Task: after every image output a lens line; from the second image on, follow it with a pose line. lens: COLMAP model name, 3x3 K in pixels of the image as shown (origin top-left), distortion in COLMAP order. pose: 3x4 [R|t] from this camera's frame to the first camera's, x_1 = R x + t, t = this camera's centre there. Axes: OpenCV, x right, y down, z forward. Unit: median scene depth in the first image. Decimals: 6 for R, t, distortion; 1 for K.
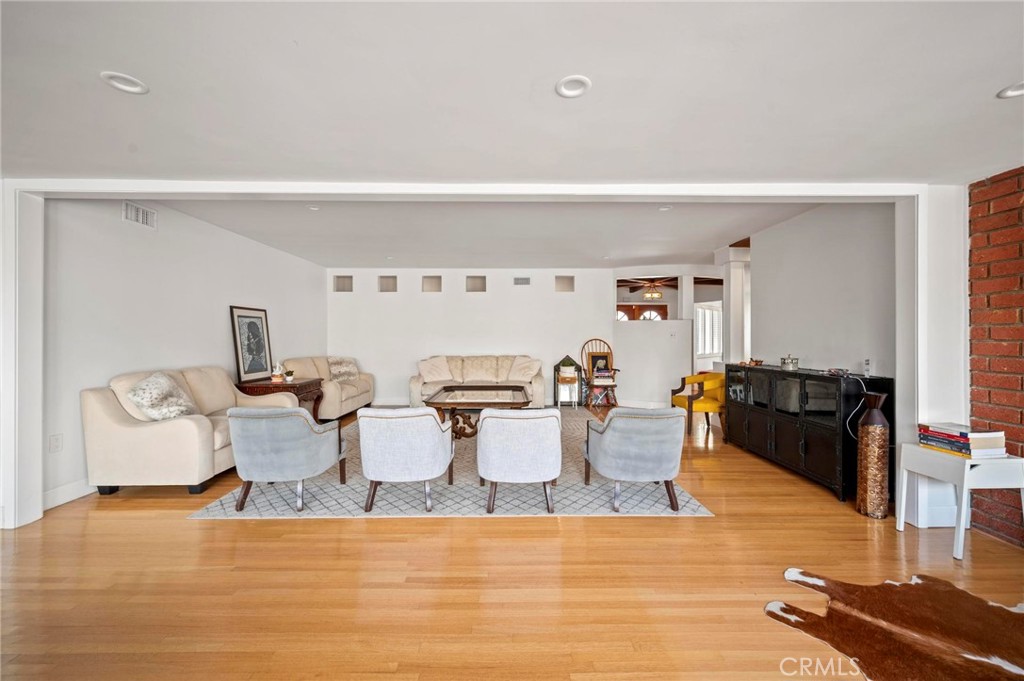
lens RADIAL K [[406.6, 0, 509.4], [0, 406.6, 335.9], [0, 0, 1]] dist [-0.000693, -0.000128]
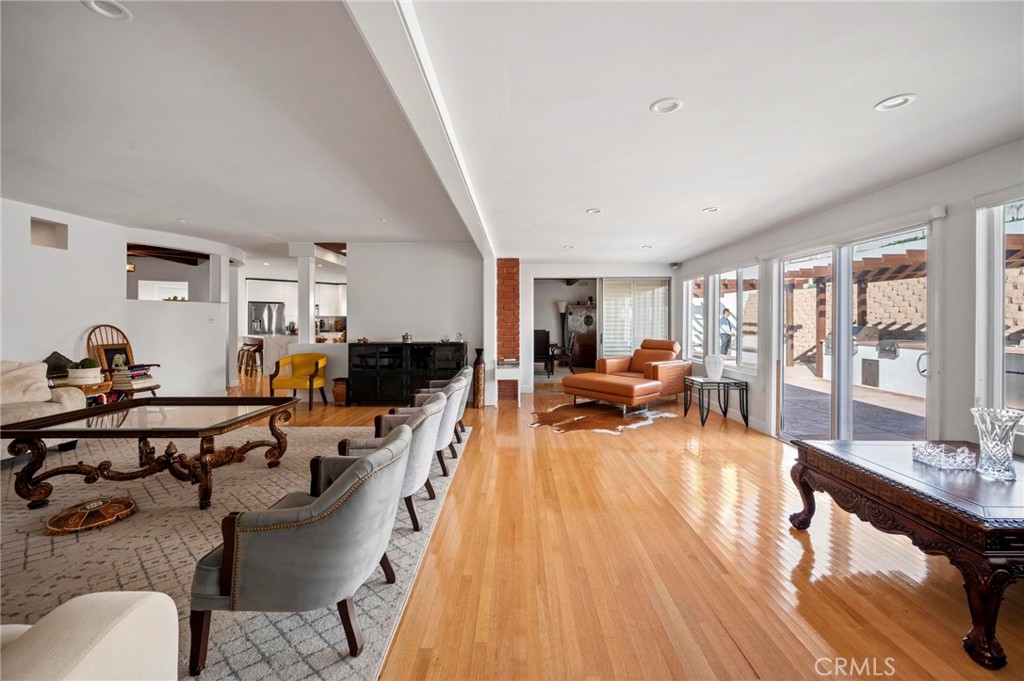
lens RADIAL K [[406.4, 0, 511.3], [0, 406.4, 322.6], [0, 0, 1]] dist [-0.000571, -0.000152]
pose [[0.022484, -0.004265, 0.999738, -0.456889], [-0.001333, 0.999990, 0.004296, -0.000245], [-0.999746, -0.001430, 0.022478, 0.305392]]
